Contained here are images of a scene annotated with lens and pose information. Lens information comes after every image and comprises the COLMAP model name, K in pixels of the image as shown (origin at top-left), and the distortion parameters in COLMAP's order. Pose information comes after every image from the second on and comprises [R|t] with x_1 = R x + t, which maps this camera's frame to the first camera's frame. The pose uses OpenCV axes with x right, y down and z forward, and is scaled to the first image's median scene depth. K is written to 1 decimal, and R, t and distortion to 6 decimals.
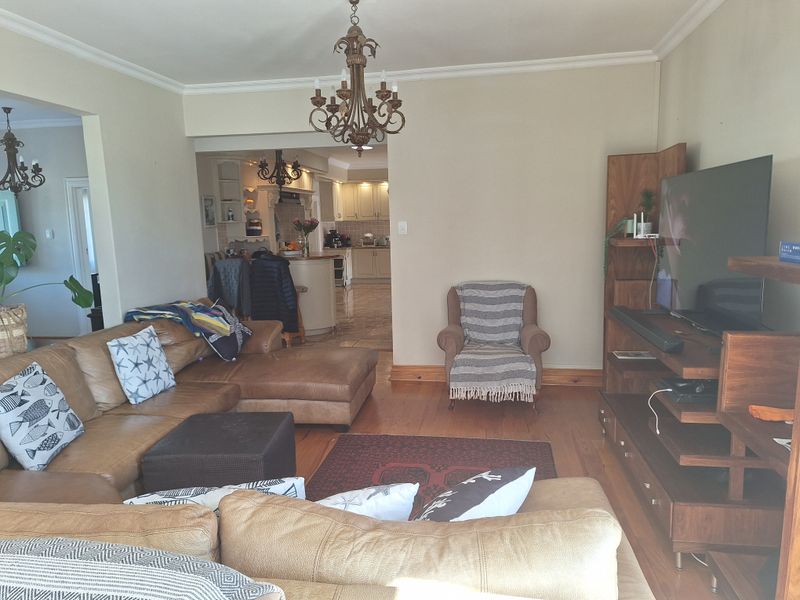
lens RADIAL K [[550.9, 0, 417.4], [0, 550.9, 299.2], [0, 0, 1]] dist [0.079809, -0.077222]
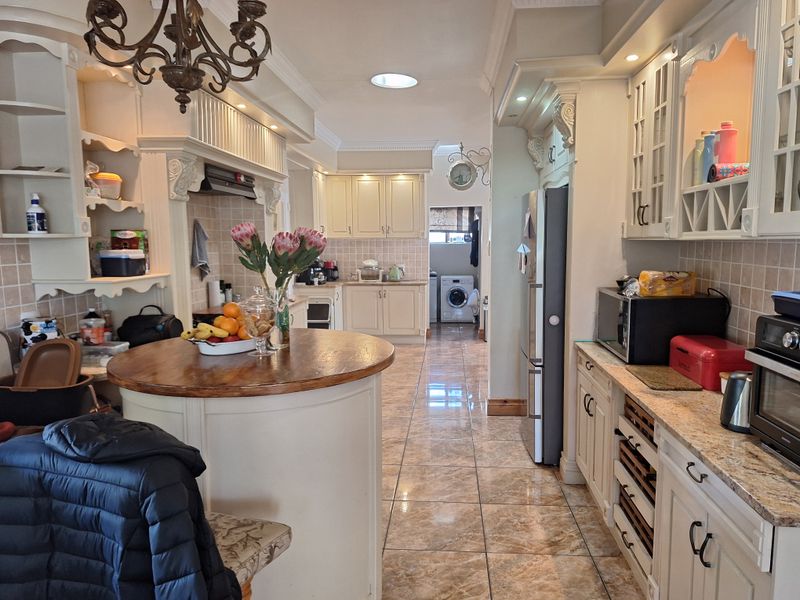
lens RADIAL K [[550.9, 0, 417.4], [0, 550.9, 299.2], [0, 0, 1]] dist [0.079809, -0.077222]
pose [[0.996298, 0.006765, 0.085702, -0.136992], [-0.003821, 0.999398, -0.034470, -0.087542], [-0.085883, 0.034015, 0.995724, 0.626885]]
